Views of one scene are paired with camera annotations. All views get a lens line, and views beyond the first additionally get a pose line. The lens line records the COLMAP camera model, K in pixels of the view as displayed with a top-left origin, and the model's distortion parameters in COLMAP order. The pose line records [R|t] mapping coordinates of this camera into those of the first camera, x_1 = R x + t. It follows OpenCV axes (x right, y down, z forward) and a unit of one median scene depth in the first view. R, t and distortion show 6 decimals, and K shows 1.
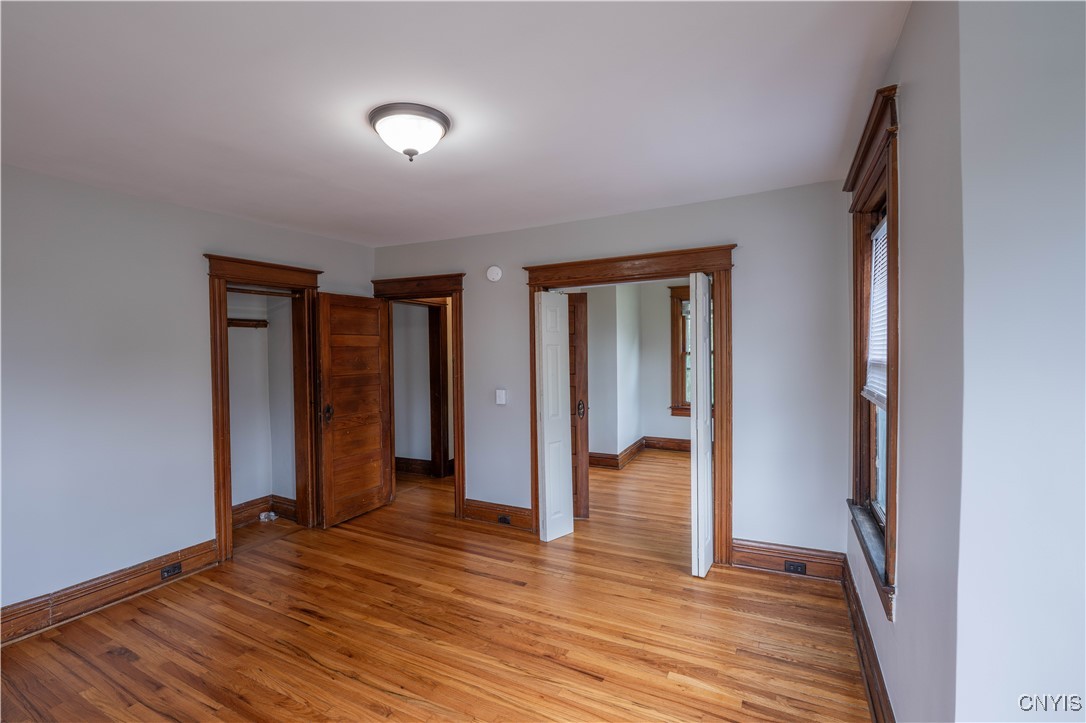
lens RADIAL K [[451.8, 0, 539.2], [0, 451.8, 360.7], [0, 0, 1]] dist [-0.008438, -0.002717]
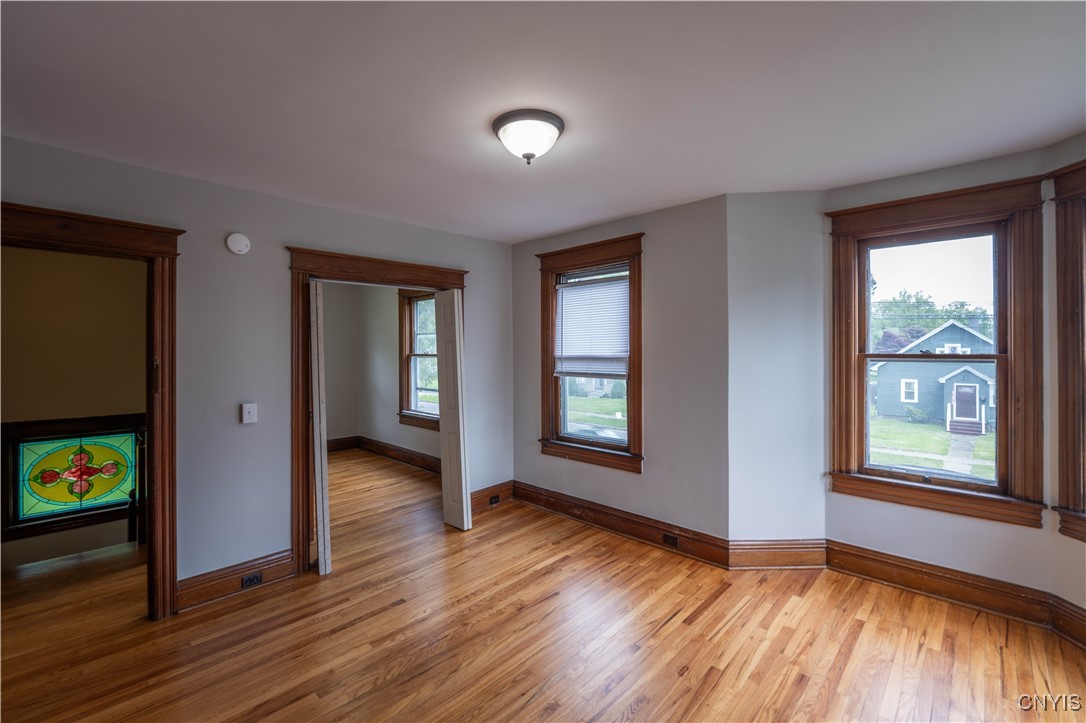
lens RADIAL K [[451.8, 0, 519.7], [0, 451.8, 350.8], [0, 0, 1]] dist [-0.008438, -0.002717]
pose [[0.331115, 0.005026, 0.943577, -0.742729], [0.019415, 0.999738, -0.012138, -0.003874], [-0.943391, 0.022339, 0.330930, 0.402695]]
